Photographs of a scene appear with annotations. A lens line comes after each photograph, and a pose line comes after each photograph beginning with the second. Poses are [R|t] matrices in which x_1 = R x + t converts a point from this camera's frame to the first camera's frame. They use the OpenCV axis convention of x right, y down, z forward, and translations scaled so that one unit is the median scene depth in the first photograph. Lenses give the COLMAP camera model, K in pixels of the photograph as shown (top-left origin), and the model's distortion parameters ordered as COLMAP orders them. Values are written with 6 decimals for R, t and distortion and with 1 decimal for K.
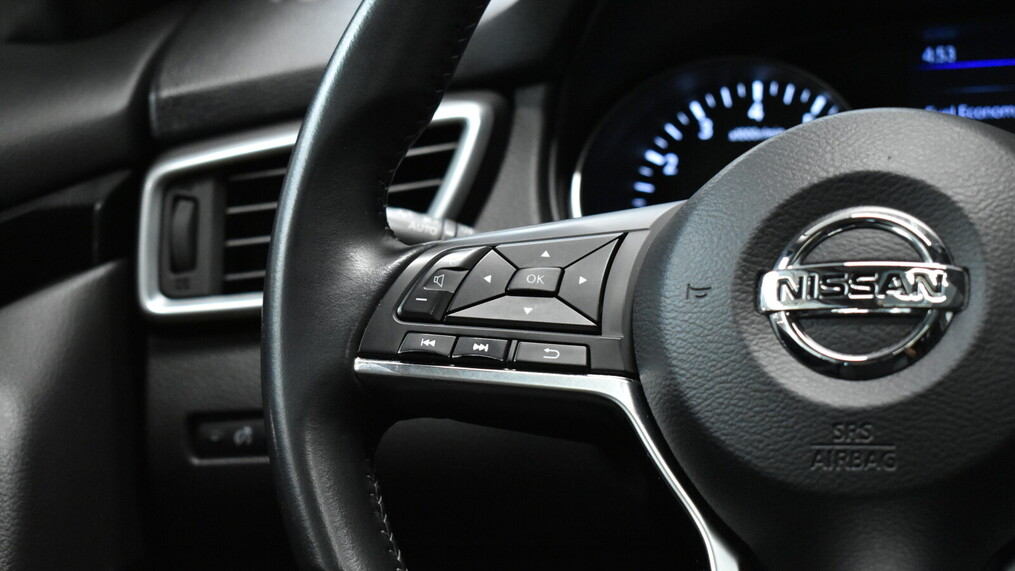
lens RADIAL K [[1900.5, 0, 507.5], [0, 1900.5, 285.5], [0, 0, 1]] dist [-0.020345, -0.138391]
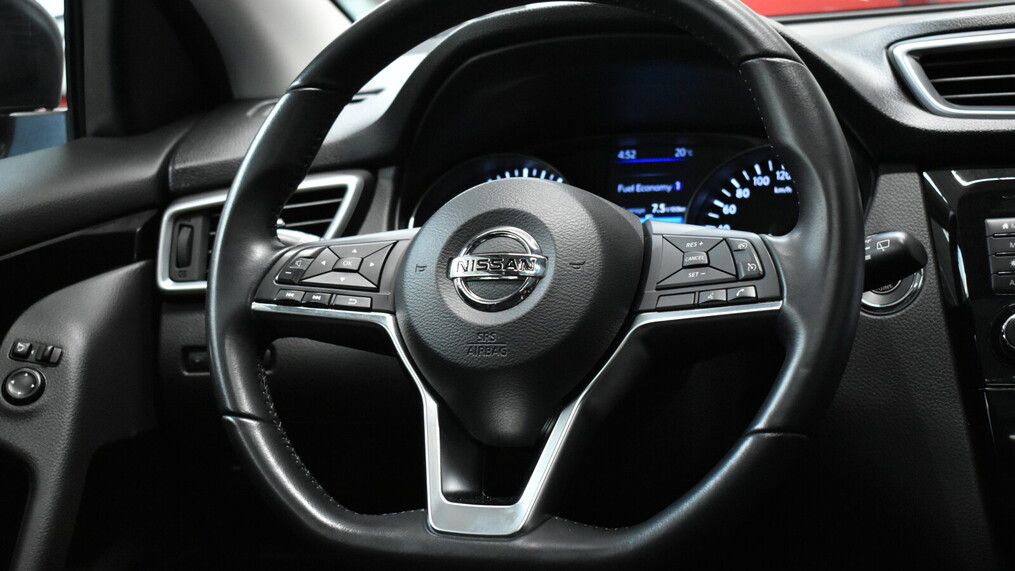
lens RADIAL K [[1468.0, 0, 507.5], [0, 1468.0, 285.5], [0, 0, 1]] dist [-0.028585, -0.039602]
pose [[0.999711, 0.022492, -0.008460, 0.206823], [-0.022776, 0.999127, -0.035016, 0.073489], [0.007665, 0.035198, 0.999351, -0.523050]]
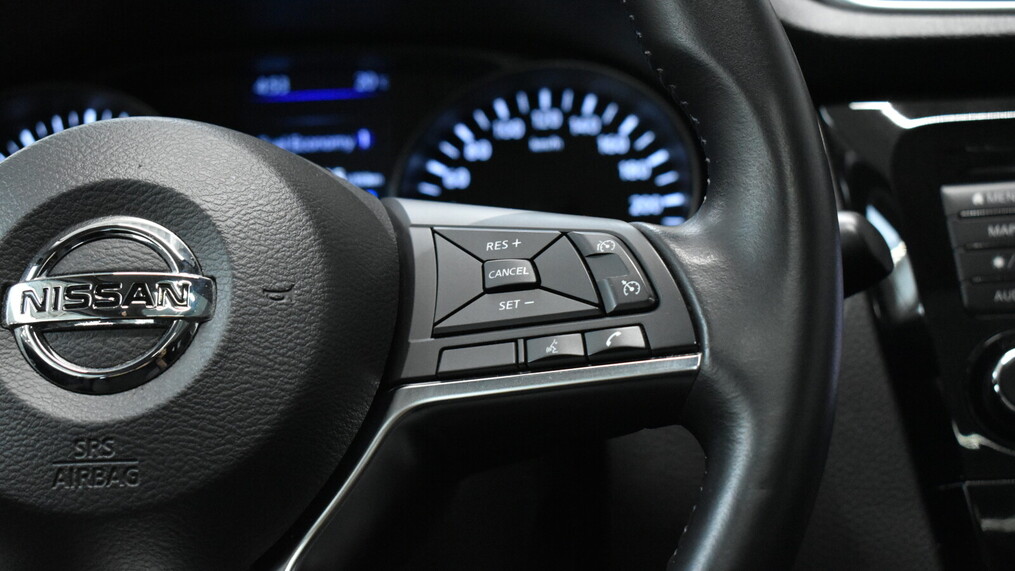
lens RADIAL K [[1900.5, 0, 507.5], [0, 1900.5, 285.5], [0, 0, 1]] dist [-0.020345, -0.138391]
pose [[0.963015, -0.006929, 0.269357, 0.120136], [0.016816, 0.999266, -0.034412, 0.030389], [-0.268921, 0.037669, 0.962425, 0.017635]]
